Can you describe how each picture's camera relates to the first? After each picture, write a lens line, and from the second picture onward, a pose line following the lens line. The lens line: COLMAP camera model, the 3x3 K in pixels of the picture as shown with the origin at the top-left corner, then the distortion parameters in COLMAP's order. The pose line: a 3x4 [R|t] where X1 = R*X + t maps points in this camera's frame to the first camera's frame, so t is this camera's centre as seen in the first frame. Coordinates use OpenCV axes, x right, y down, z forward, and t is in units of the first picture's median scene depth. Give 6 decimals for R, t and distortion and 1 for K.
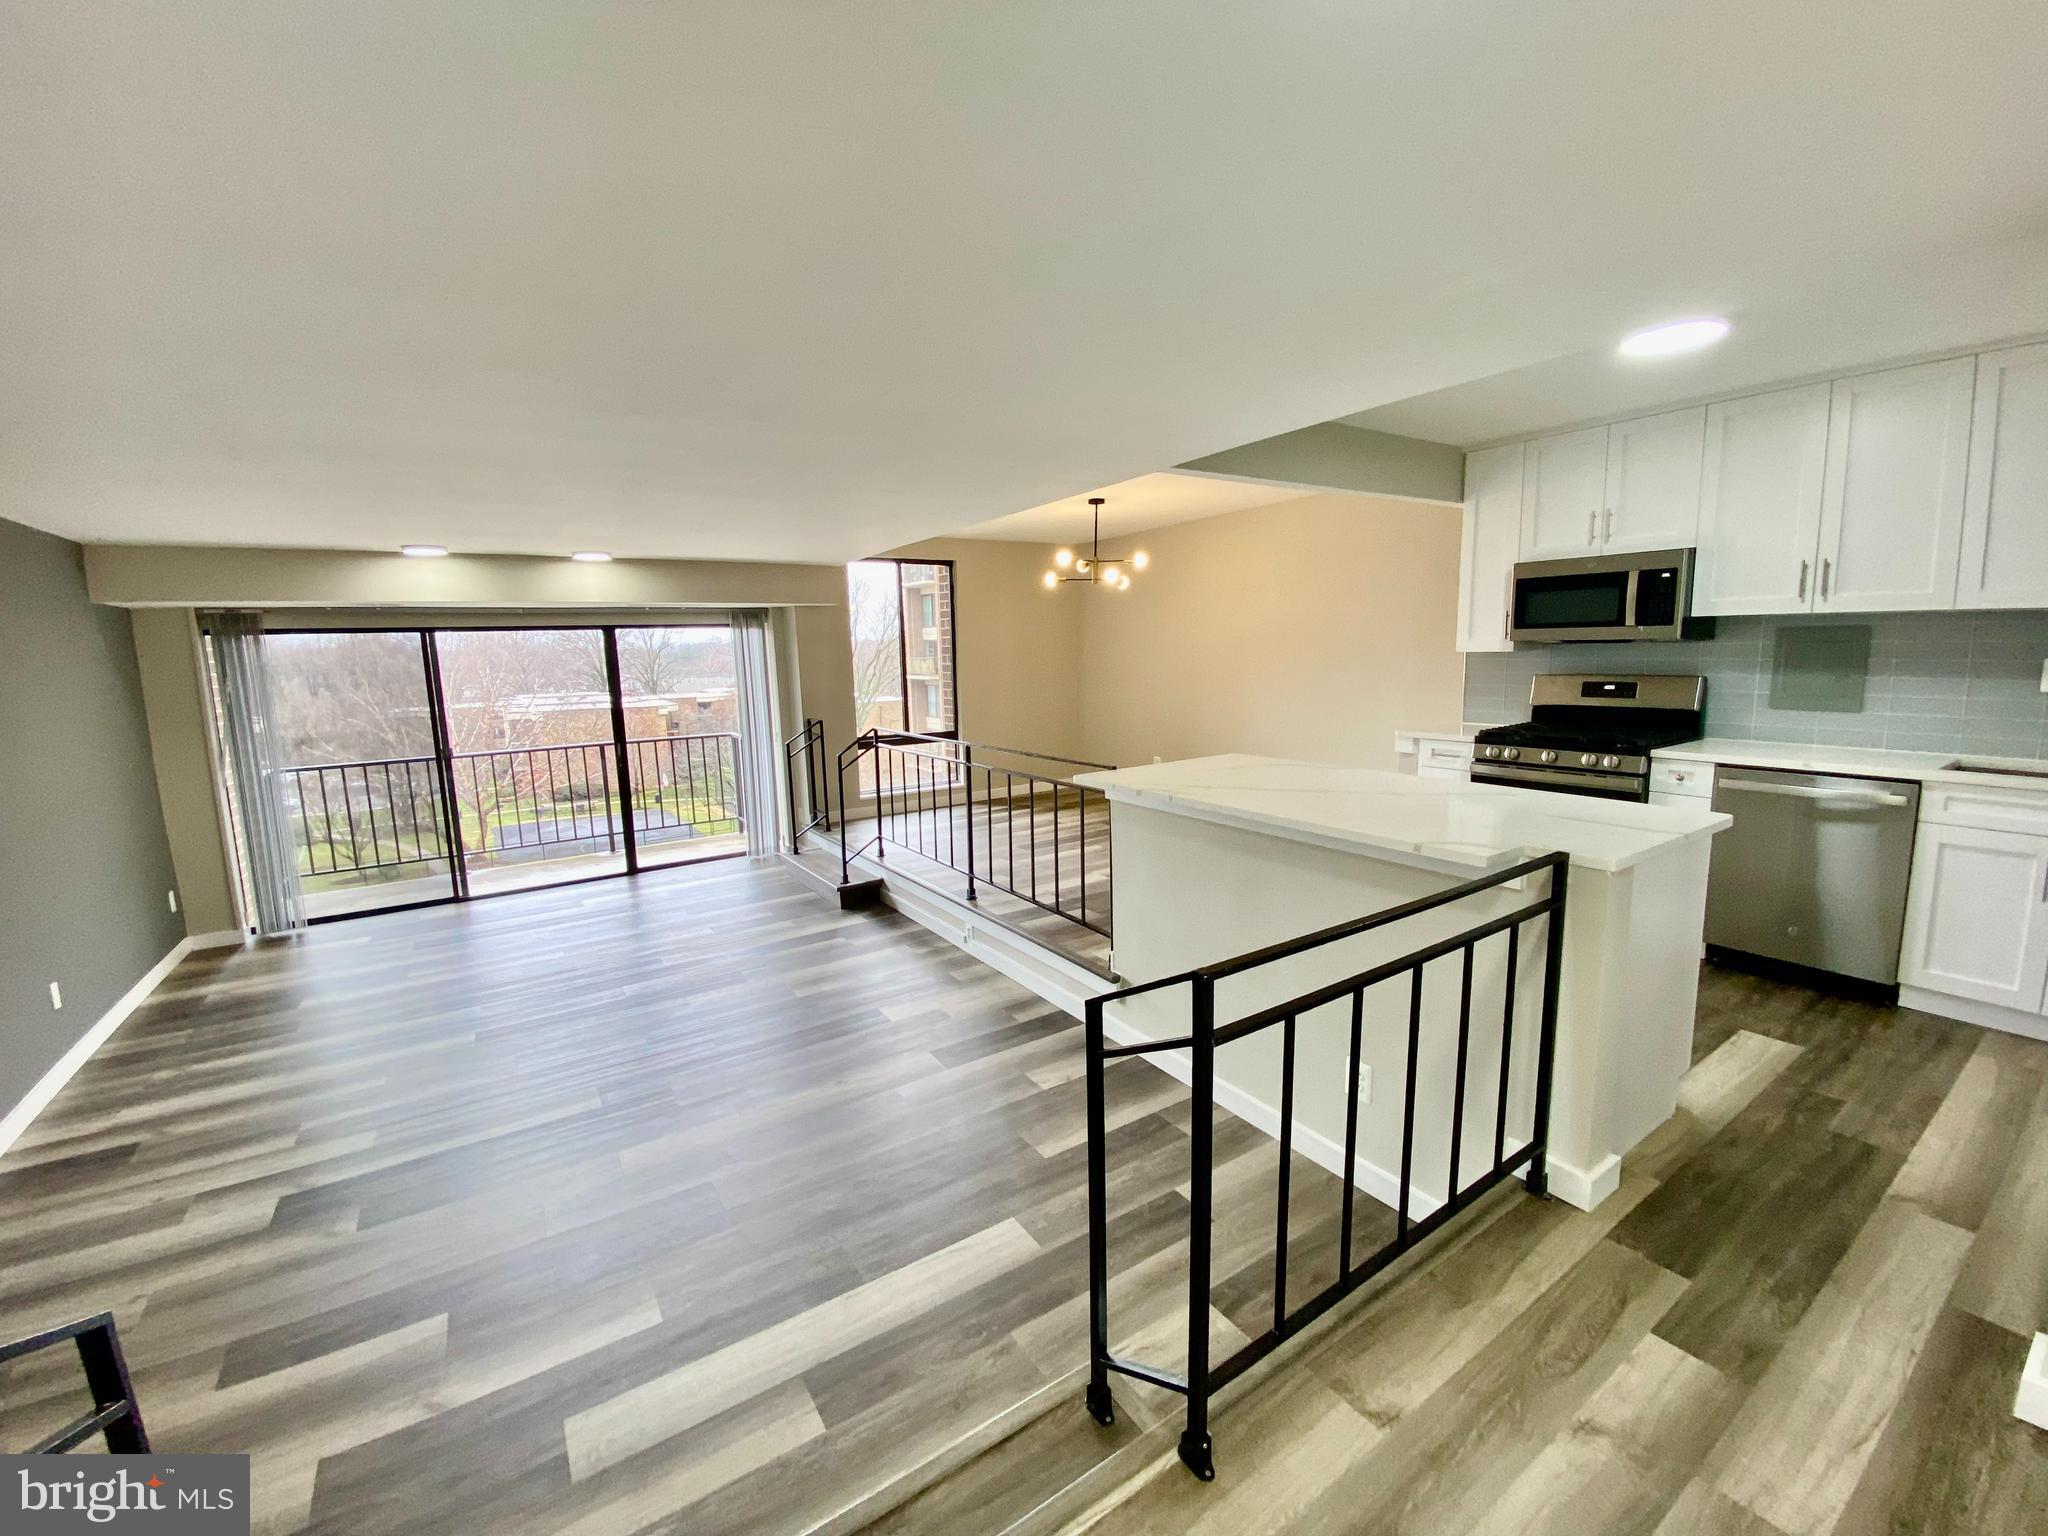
lens RADIAL K [[825.2, 0, 1021.2], [0, 825.2, 766.9], [0, 0, 1]] dist [0.011833, -0.014640]
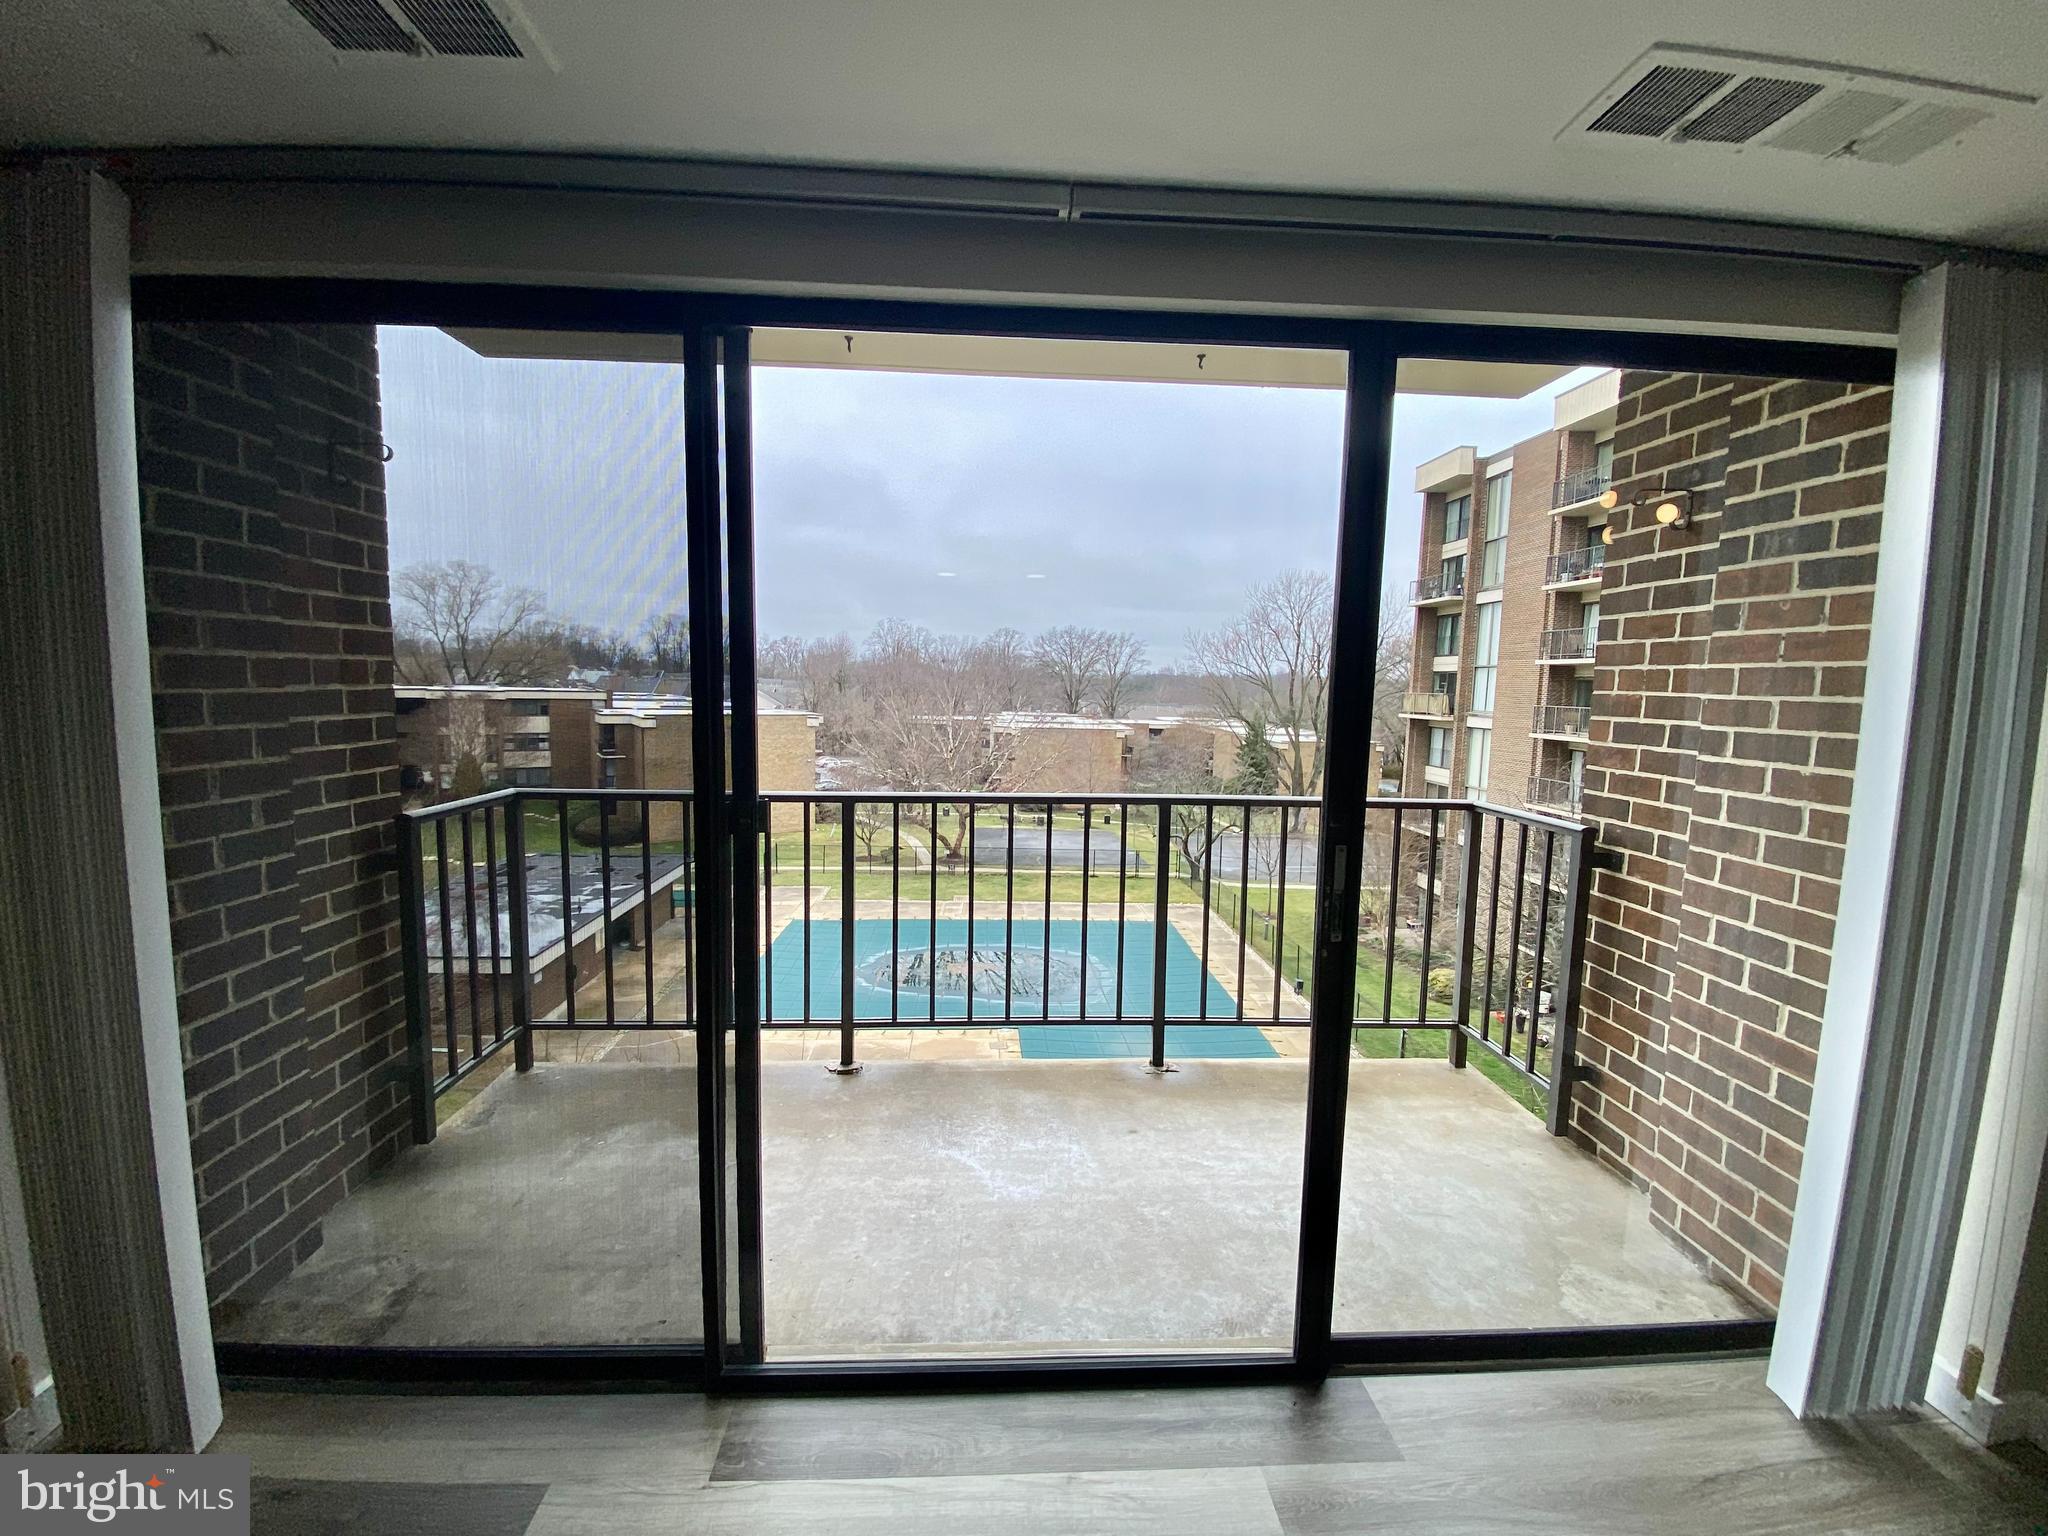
lens RADIAL K [[825.2, 0, 1020.5], [0, 825.2, 773.1], [0, 0, 1]] dist [0.011833, -0.014640]
pose [[0.863728, 0.099525, -0.494034, -0.691215], [-0.116560, 0.993177, -0.003704, -0.056664], [0.490294, 0.060784, 0.869435, 1.146444]]
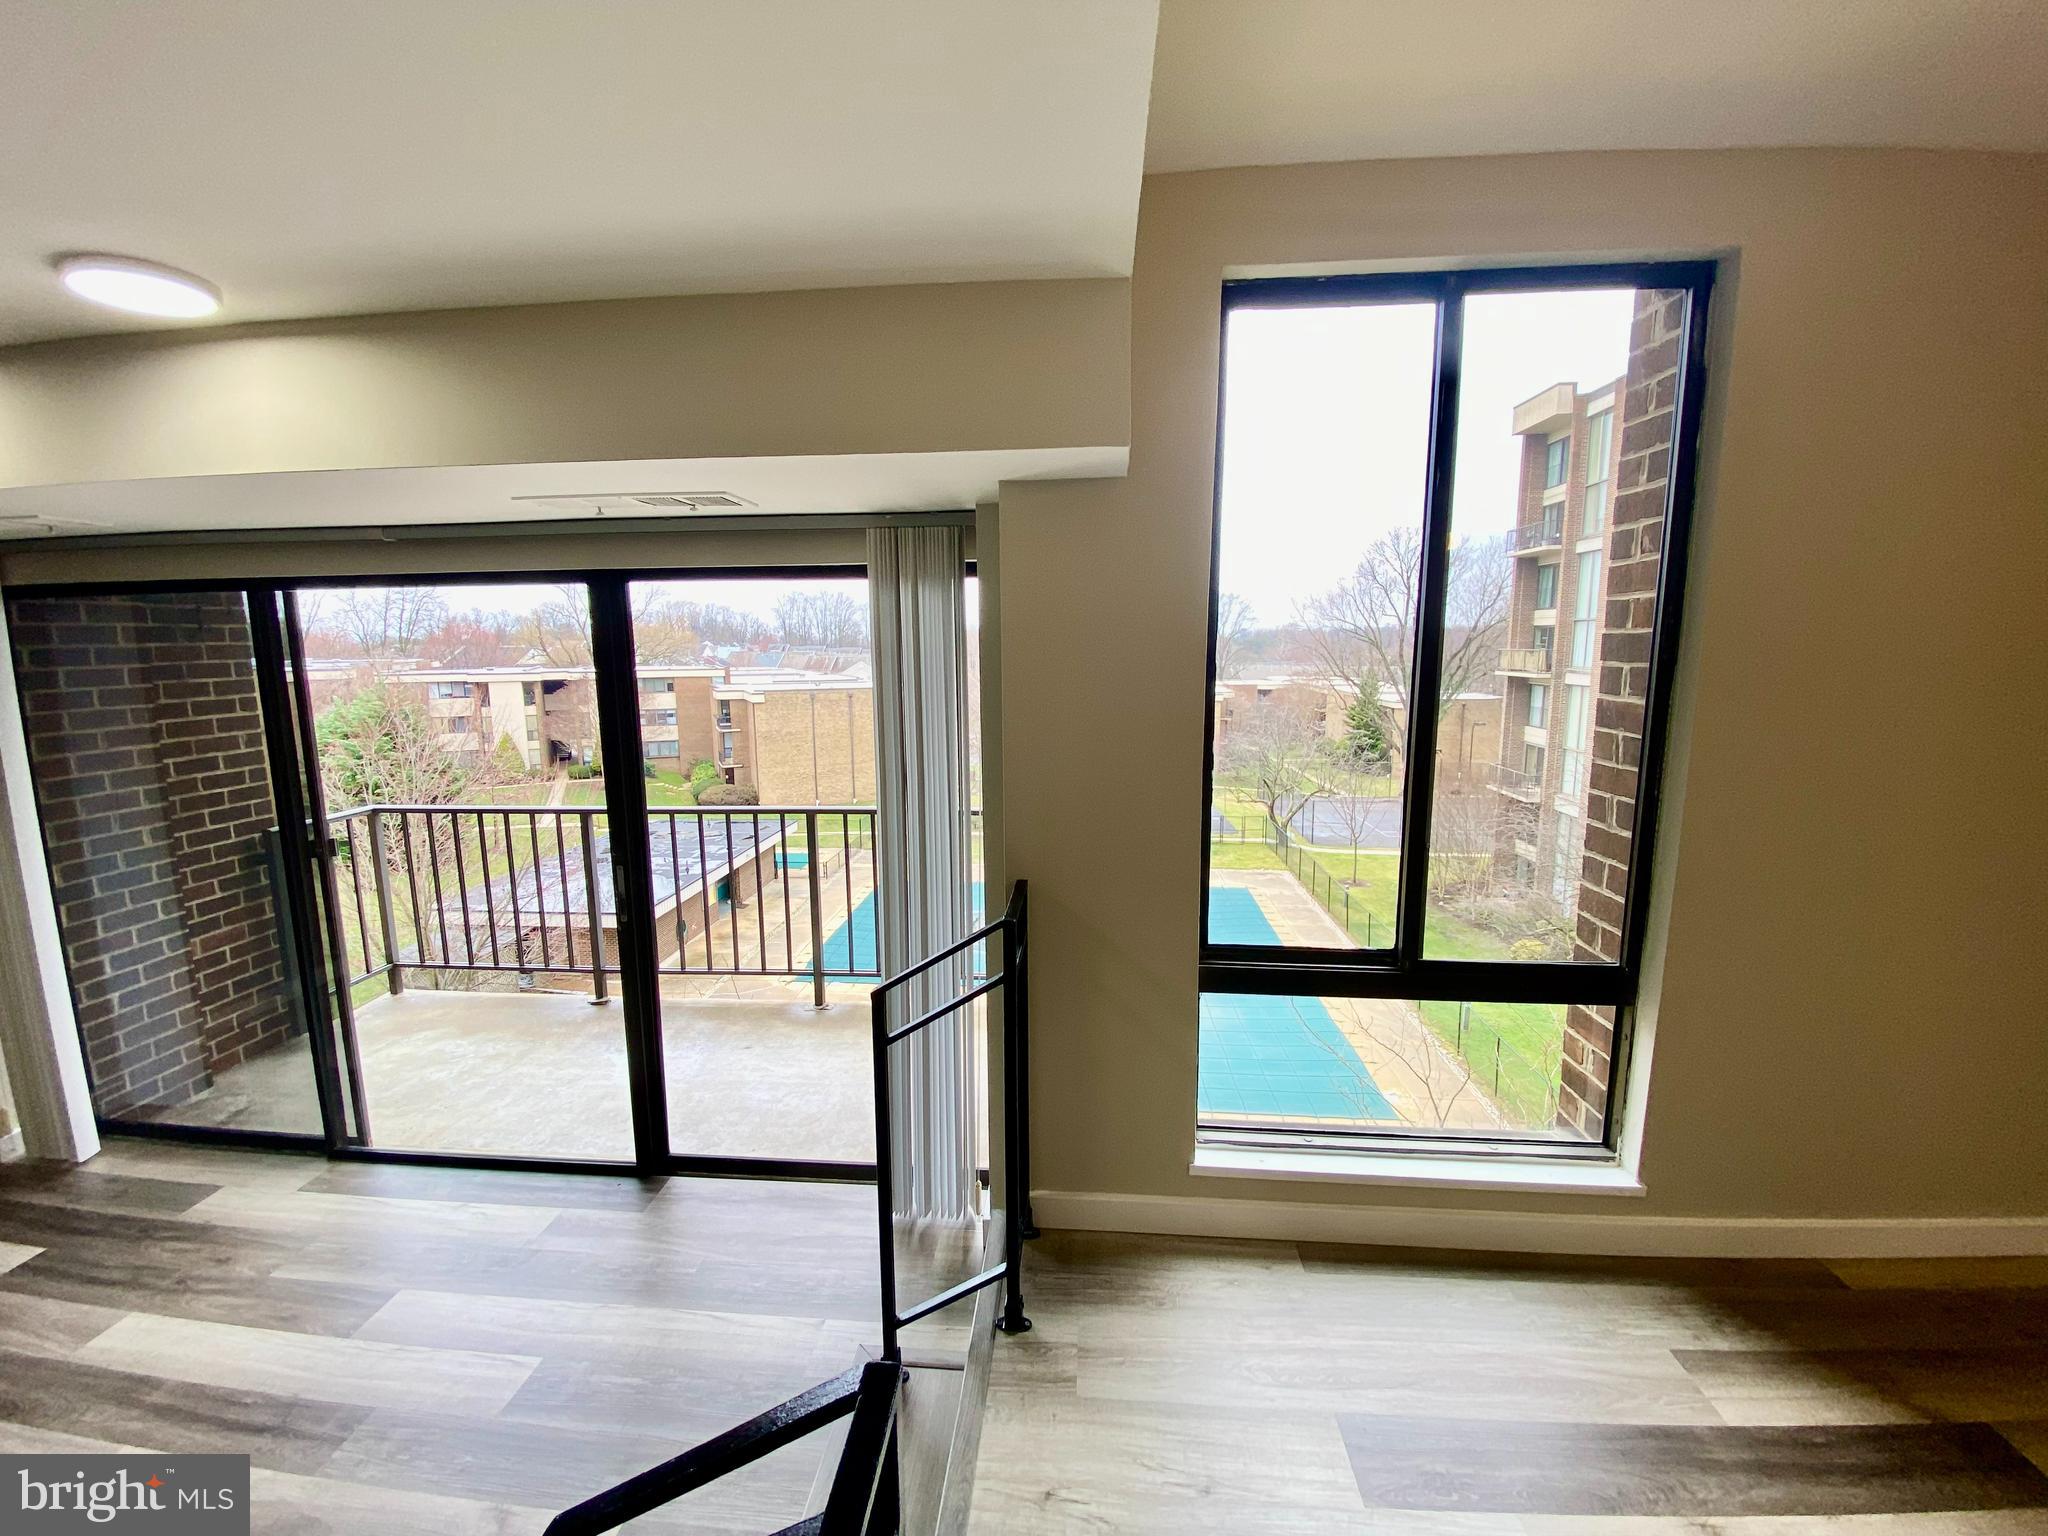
lens RADIAL K [[825.2, 0, 1020.5], [0, 825.2, 761.4], [0, 0, 1]] dist [0.011833, -0.014640]
pose [[0.785949, 0.104706, -0.609361, -0.139143], [-0.099554, 0.994128, 0.042416, -0.176740], [0.610224, 0.027327, 0.791758, 1.219319]]
